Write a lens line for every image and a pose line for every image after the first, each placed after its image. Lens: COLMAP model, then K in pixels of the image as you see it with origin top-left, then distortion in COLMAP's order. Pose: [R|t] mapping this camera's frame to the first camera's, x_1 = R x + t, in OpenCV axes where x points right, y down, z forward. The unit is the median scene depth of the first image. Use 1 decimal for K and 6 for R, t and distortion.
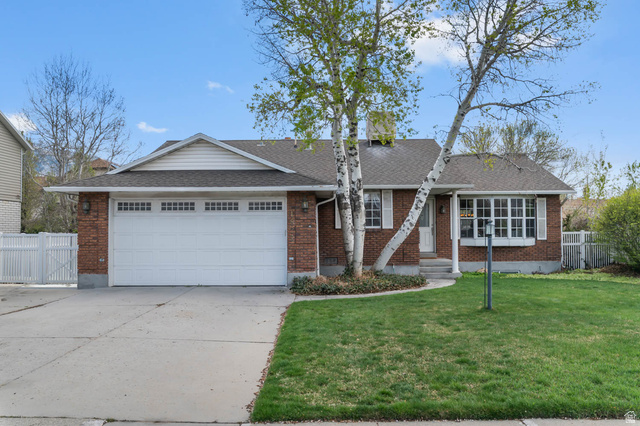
lens RADIAL K [[541.8, 0, 319.9], [0, 541.8, 210.2], [0, 0, 1]] dist [-0.011461, 0.000793]
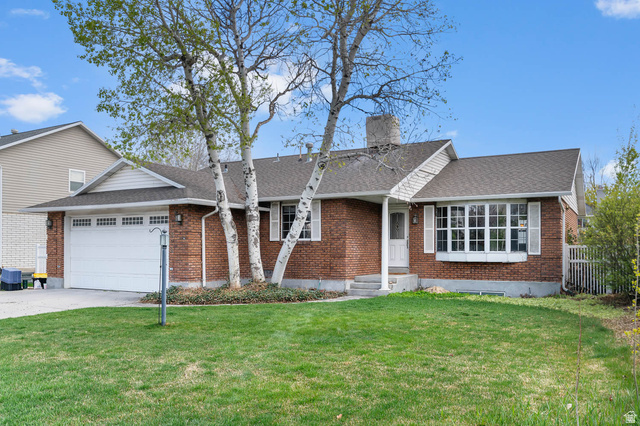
lens RADIAL K [[534.8, 0, 319.9], [0, 534.8, 218.2], [0, 0, 1]] dist [-0.000561, -0.002368]
pose [[0.878796, -0.021049, -0.476732, 0.517384], [0.015999, 0.999765, -0.014650, 0.007327], [0.476929, 0.005247, 0.878926, 0.158313]]
